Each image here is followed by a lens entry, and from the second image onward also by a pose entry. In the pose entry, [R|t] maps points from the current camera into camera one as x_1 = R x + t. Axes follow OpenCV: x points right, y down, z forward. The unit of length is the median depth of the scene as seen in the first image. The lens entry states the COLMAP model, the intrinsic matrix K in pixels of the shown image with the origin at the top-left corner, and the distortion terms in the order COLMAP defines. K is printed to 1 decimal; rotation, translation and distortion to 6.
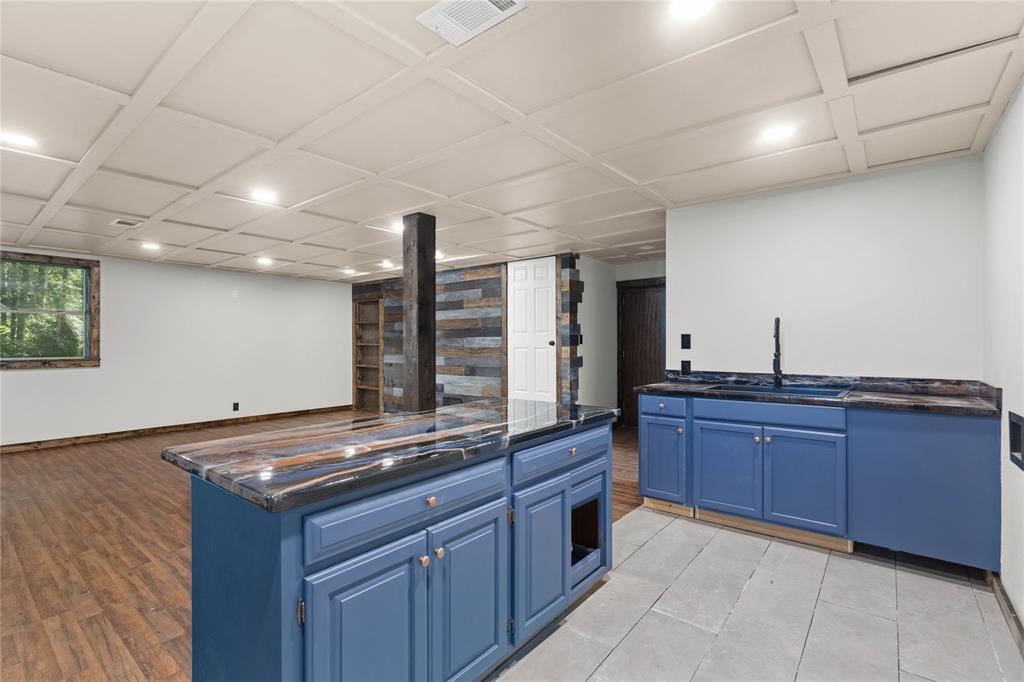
lens RADIAL K [[479.7, 0, 507.7], [0, 479.7, 337.8], [0, 0, 1]] dist [-0.003440, 0.002105]
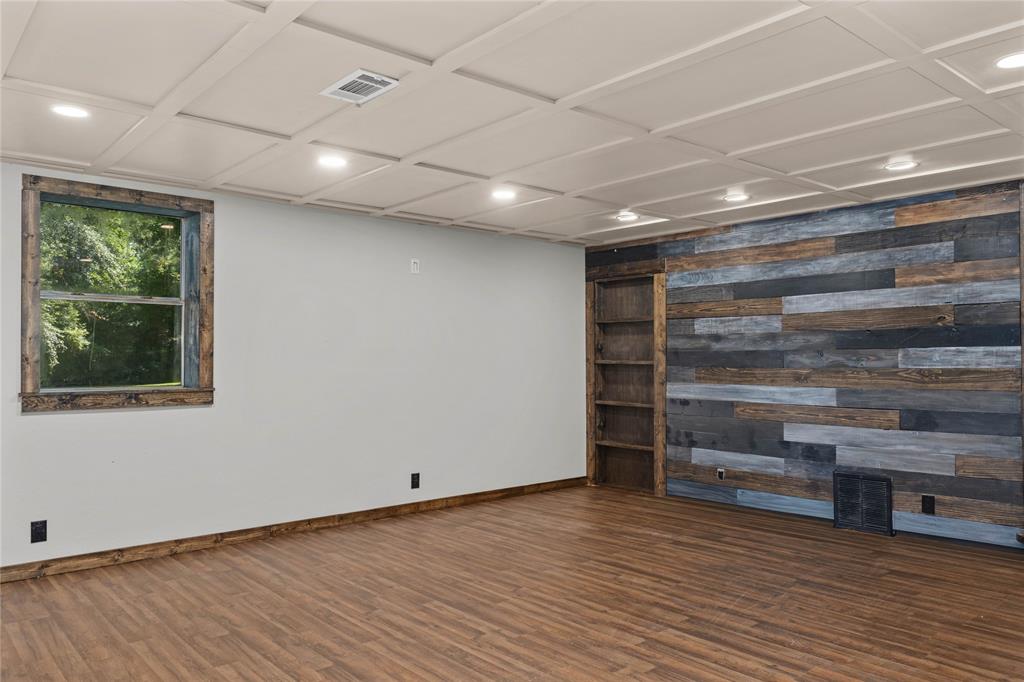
lens RADIAL K [[747.2, 0, 513.7], [0, 747.2, 347.2], [0, 0, 1]] dist [-0.005524, 0.003739]
pose [[0.985256, -0.001800, -0.171079, -0.311864], [0.000656, 0.999977, -0.006743, 0.003061], [0.171087, 0.006531, 0.985234, 0.204865]]
